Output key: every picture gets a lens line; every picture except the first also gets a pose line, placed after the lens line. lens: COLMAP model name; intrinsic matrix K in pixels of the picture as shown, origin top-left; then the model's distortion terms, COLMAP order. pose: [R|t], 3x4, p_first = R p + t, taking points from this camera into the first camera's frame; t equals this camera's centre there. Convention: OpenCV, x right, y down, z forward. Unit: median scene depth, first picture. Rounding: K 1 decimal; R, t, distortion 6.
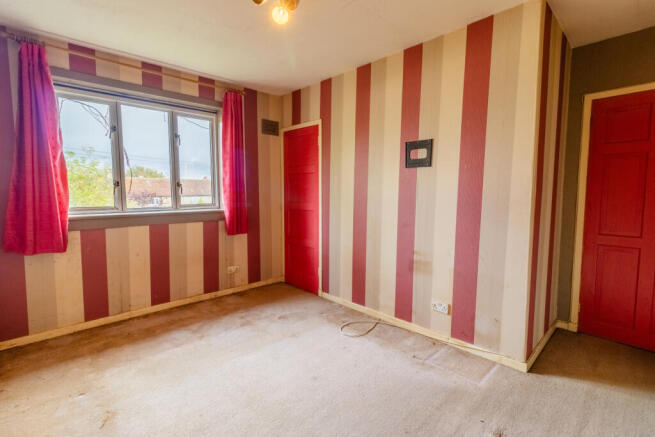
lens RADIAL K [[297.3, 0, 327.5], [0, 297.3, 218.5], [0, 0, 1]] dist [-0.000810, -0.000130]
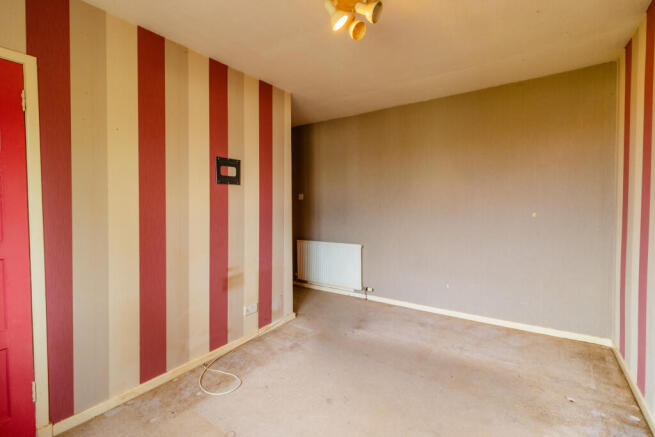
lens RADIAL K [[308.1, 0, 329.2], [0, 308.1, 207.3], [0, 0, 1]] dist [0.000811, 0.000047]
pose [[-0.215523, -0.026018, 0.976152, -0.785067], [0.077627, 0.996025, 0.043687, -0.112179], [-0.973409, 0.085191, -0.212646, 0.884313]]
